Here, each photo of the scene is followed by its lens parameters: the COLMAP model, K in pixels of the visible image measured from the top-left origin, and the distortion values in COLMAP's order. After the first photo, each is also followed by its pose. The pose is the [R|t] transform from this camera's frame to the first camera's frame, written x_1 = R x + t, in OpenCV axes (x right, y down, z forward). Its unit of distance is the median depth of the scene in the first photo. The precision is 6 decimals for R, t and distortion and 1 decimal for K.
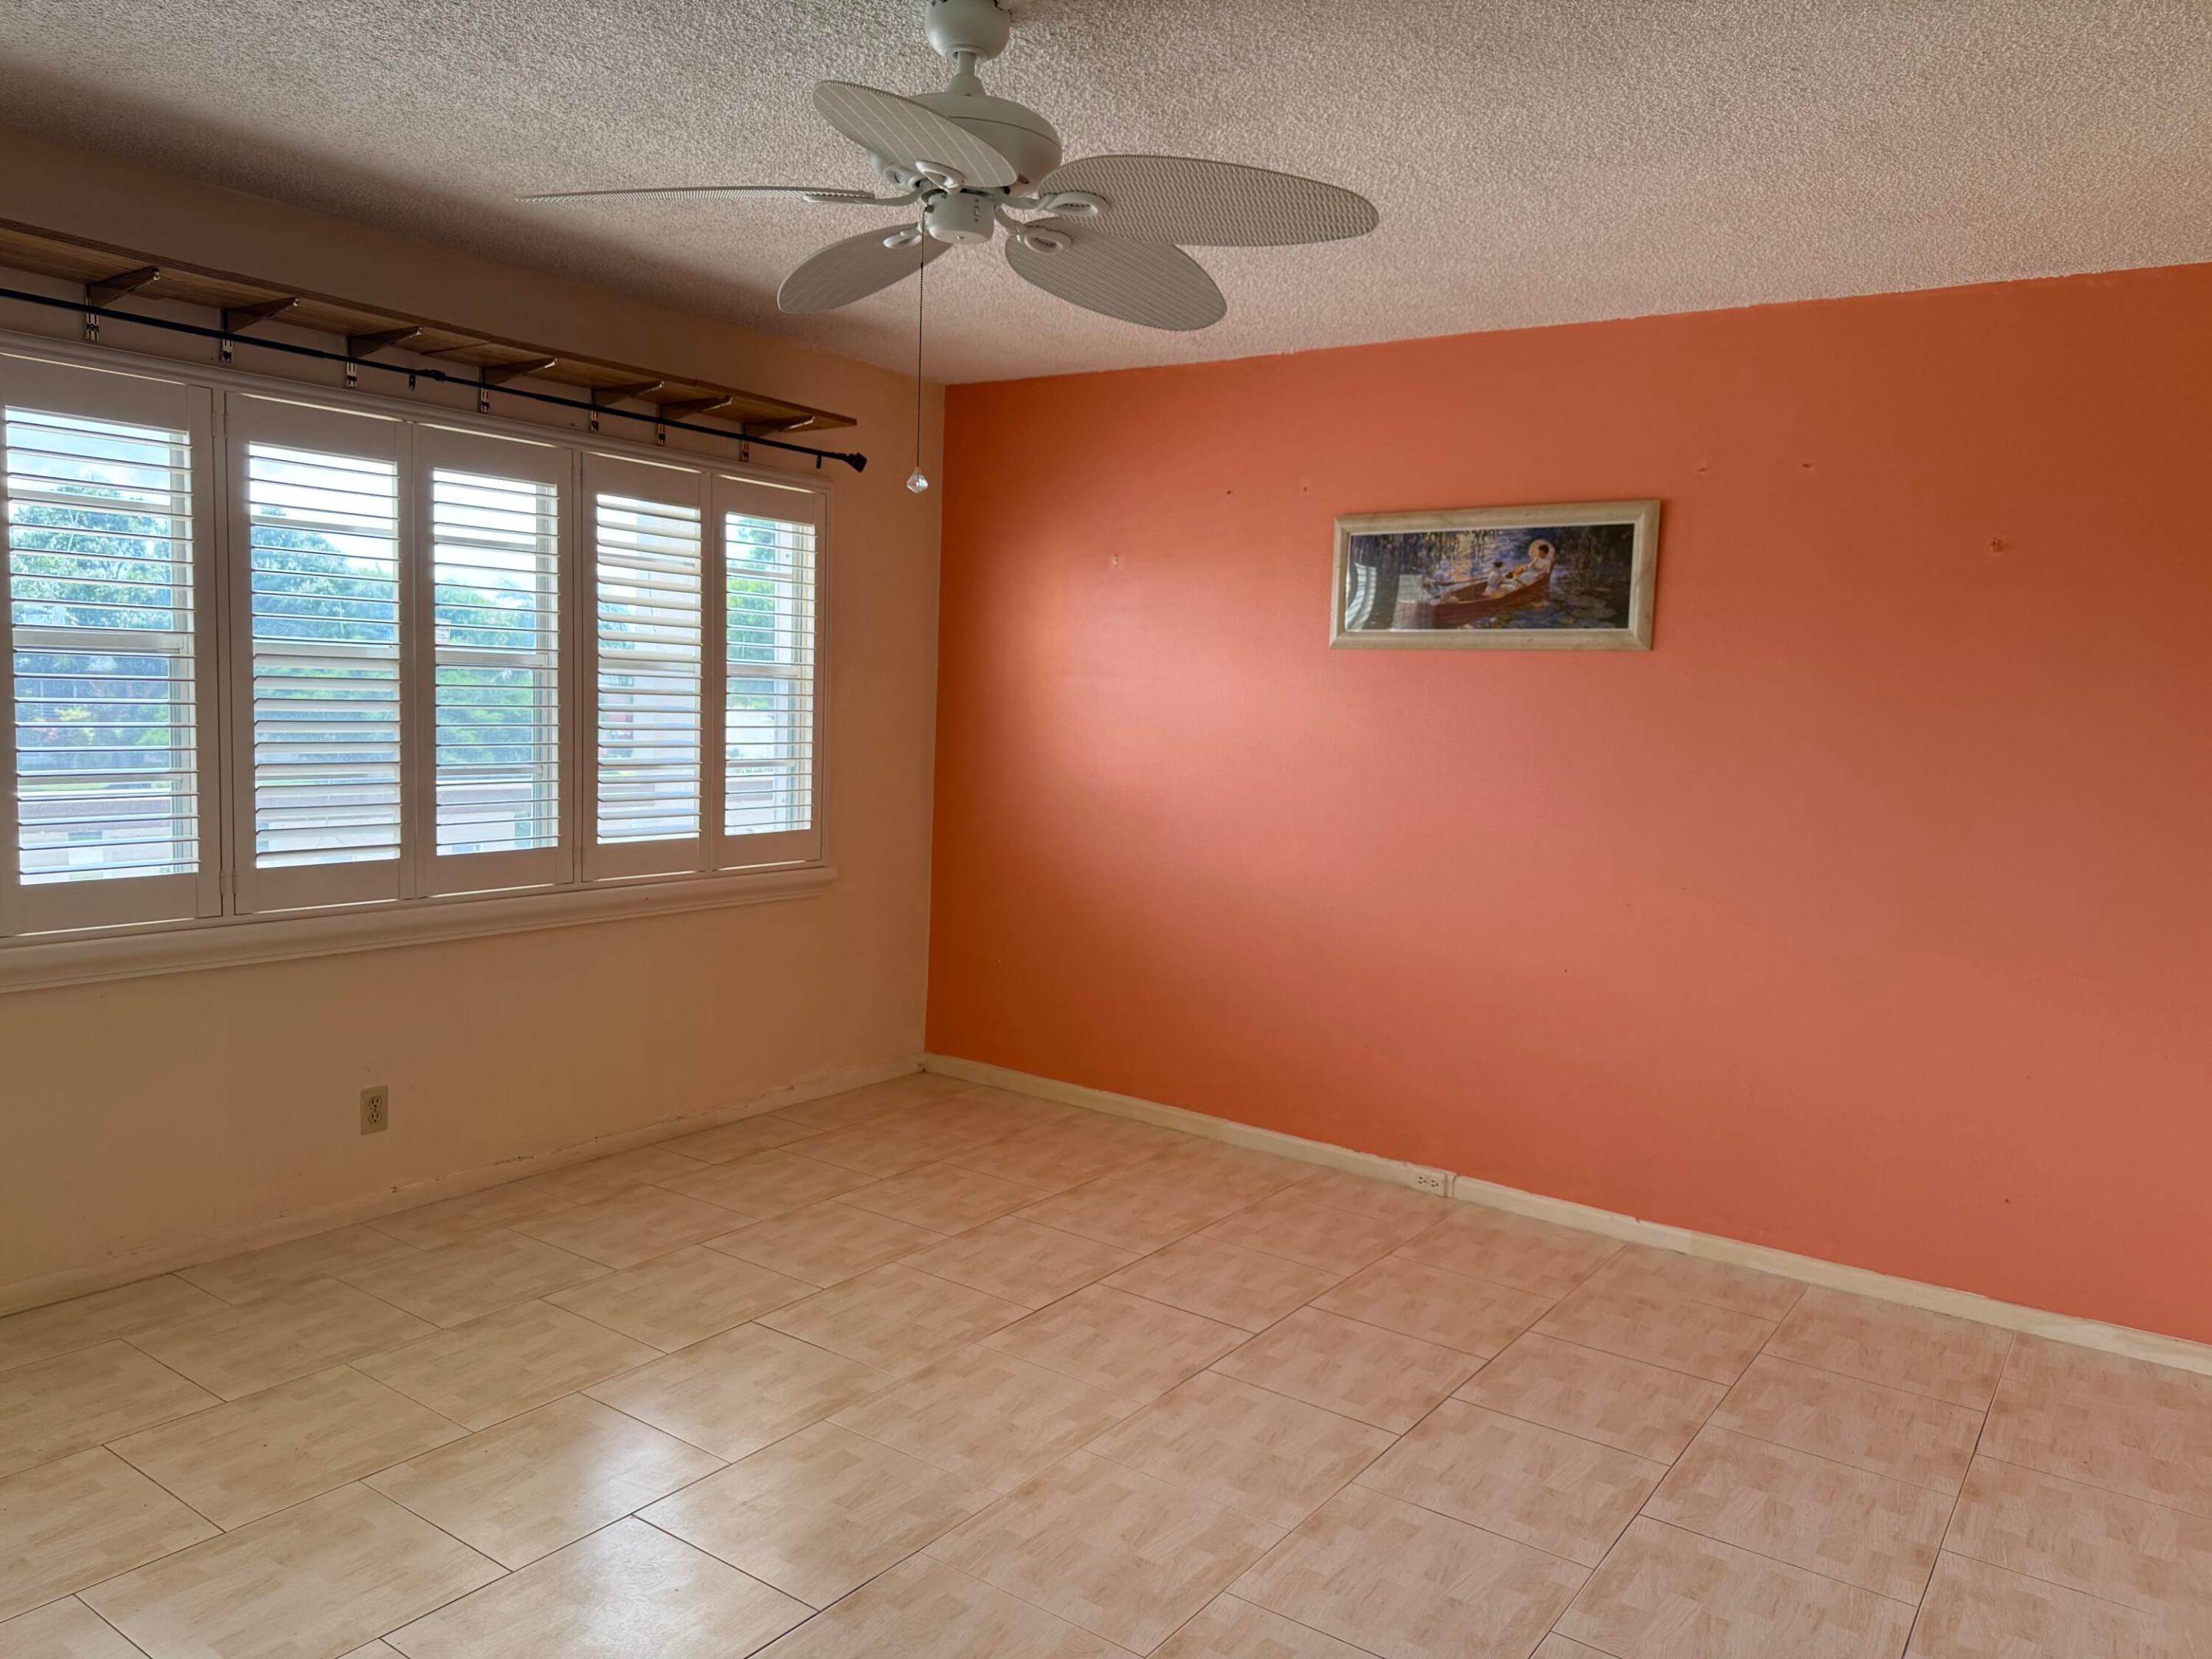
lens RADIAL K [[1567.7, 0, 1090.4], [0, 1567.7, 837.6], [0, 0, 1]] dist [0.093653, -0.118857]
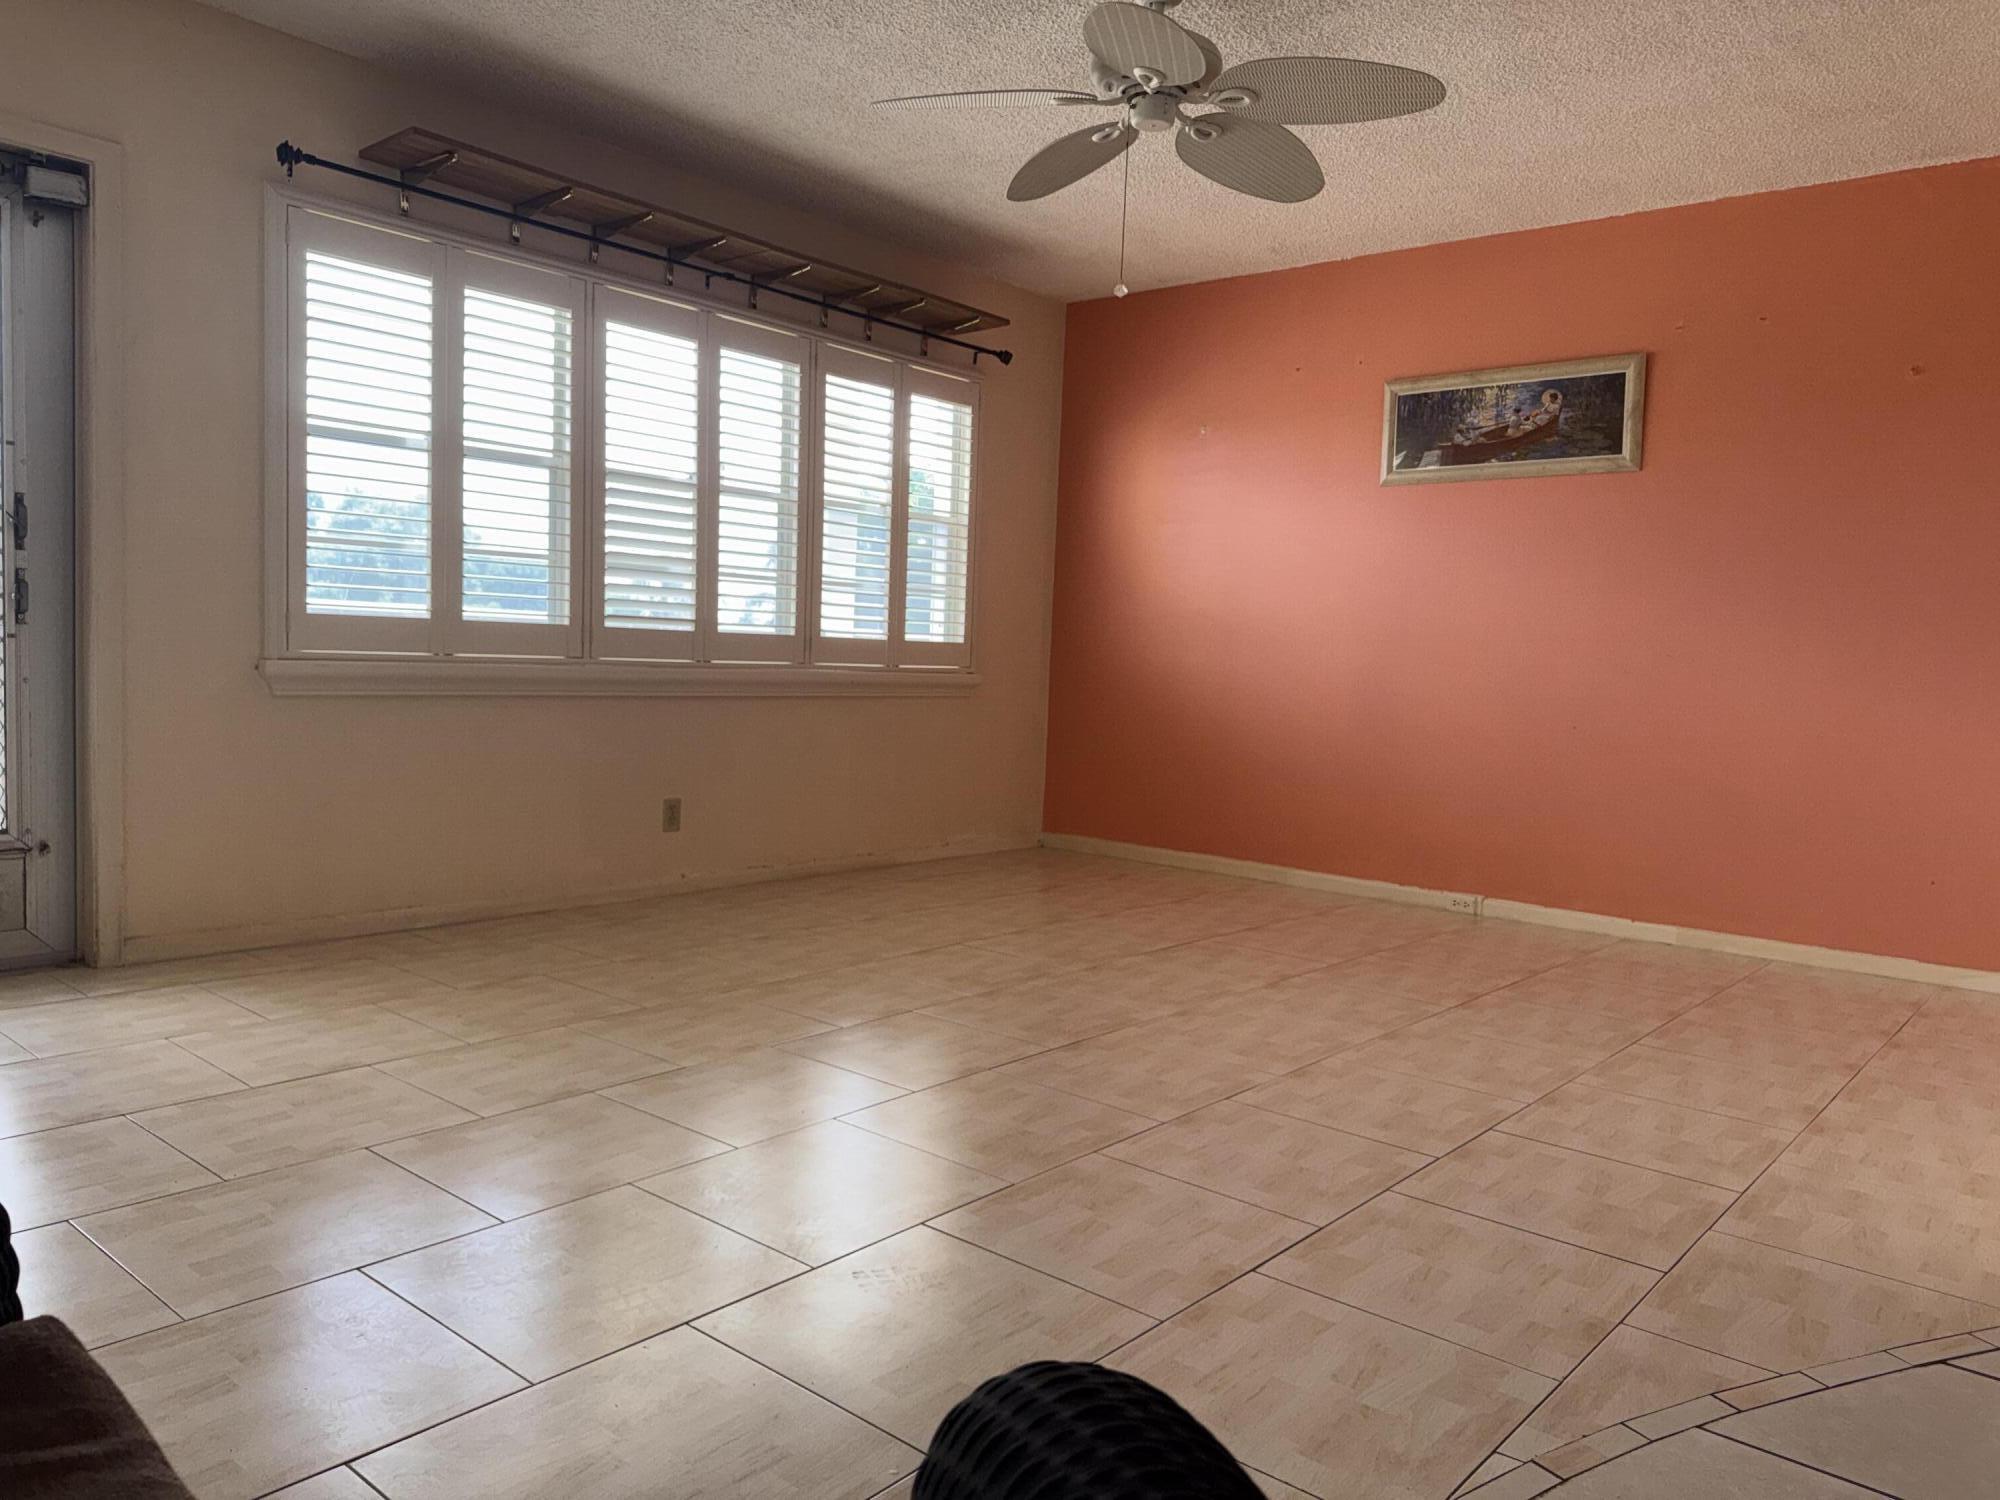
lens RADIAL K [[1436.2, 0, 986.7], [0, 1436.2, 750.9], [0, 0, 1]] dist [0.052695, -0.055211]
pose [[0.996164, 0.003188, -0.087444, -0.067510], [-0.006134, 0.999422, -0.033451, 0.146352], [0.087287, 0.033860, 0.995608, -0.198099]]
